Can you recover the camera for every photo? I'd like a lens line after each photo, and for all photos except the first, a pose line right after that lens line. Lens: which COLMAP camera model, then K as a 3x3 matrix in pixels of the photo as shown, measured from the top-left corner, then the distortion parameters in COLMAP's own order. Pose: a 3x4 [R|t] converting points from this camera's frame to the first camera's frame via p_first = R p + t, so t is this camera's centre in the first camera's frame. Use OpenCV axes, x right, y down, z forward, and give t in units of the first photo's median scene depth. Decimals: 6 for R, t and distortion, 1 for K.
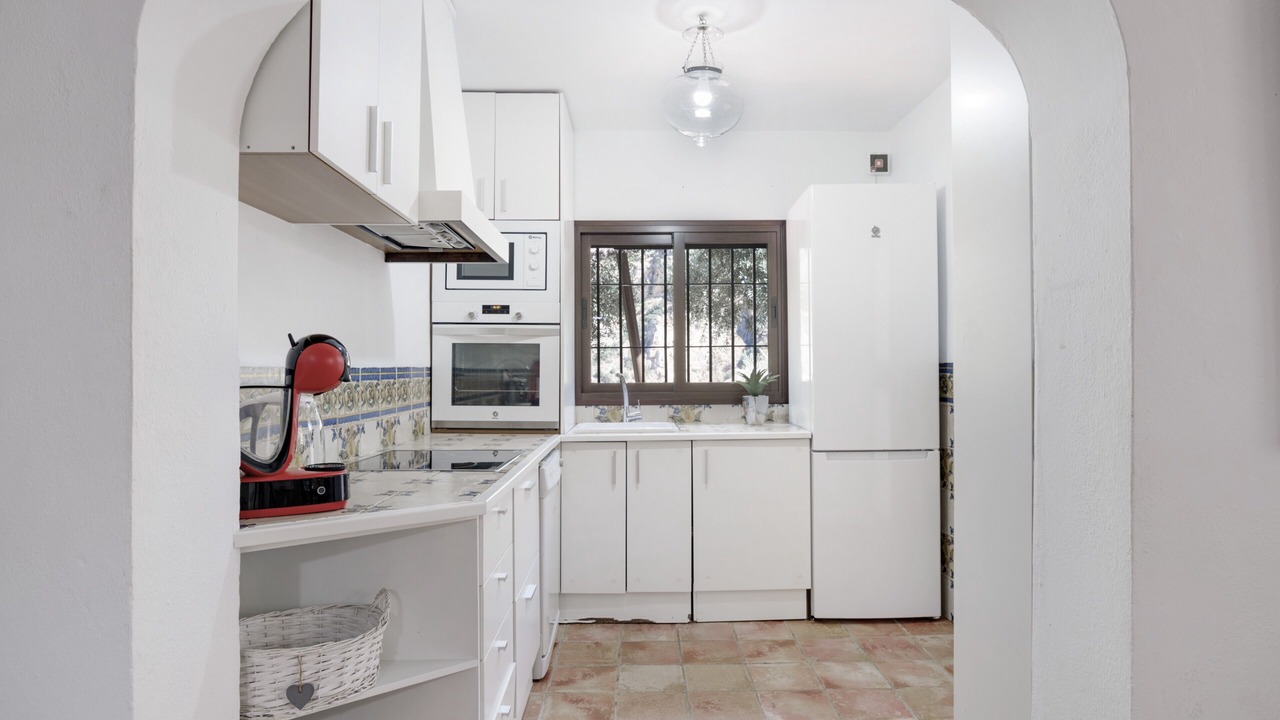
lens RADIAL K [[707.6, 0, 654.5], [0, 707.6, 358.2], [0, 0, 1]] dist [-0.053649, 0.028120]
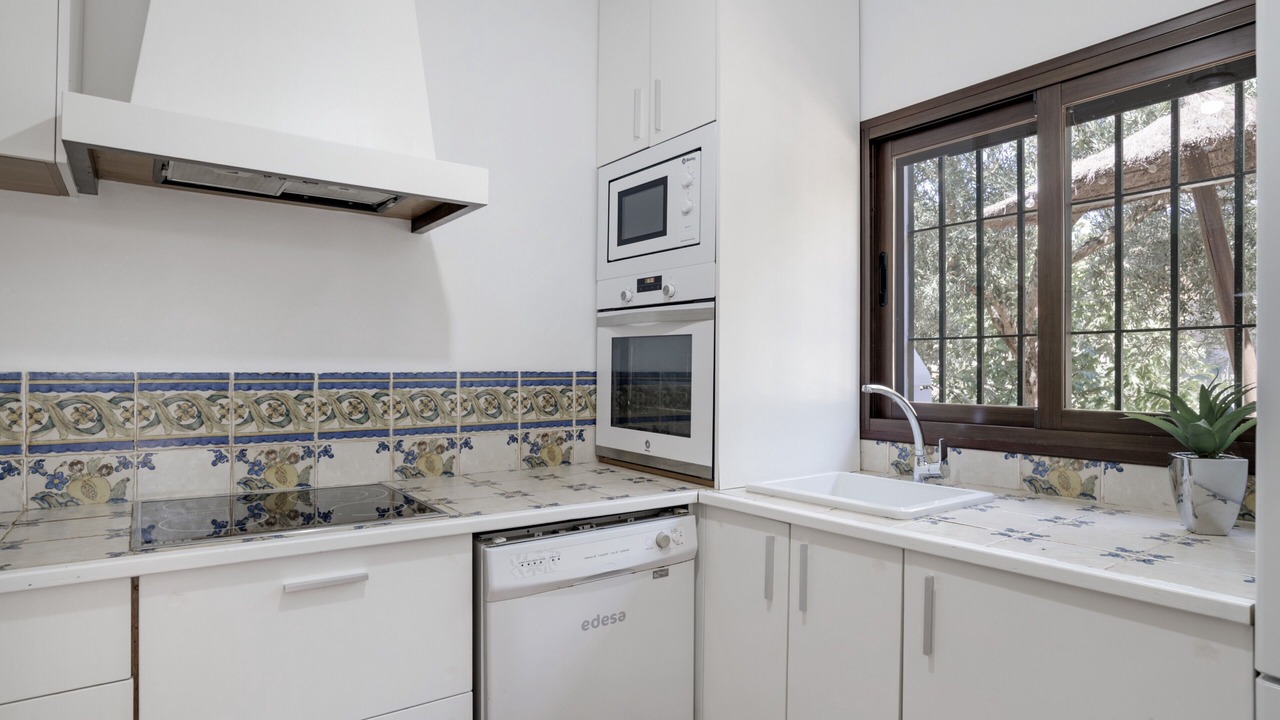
lens RADIAL K [[707.6, 0, 654.5], [0, 707.6, 358.2], [0, 0, 1]] dist [-0.053649, 0.028120]
pose [[0.594046, -0.003927, -0.804421, 0.304228], [0.003266, 0.999992, -0.002470, 0.001123], [0.804424, -0.001160, 0.594054, 0.615012]]
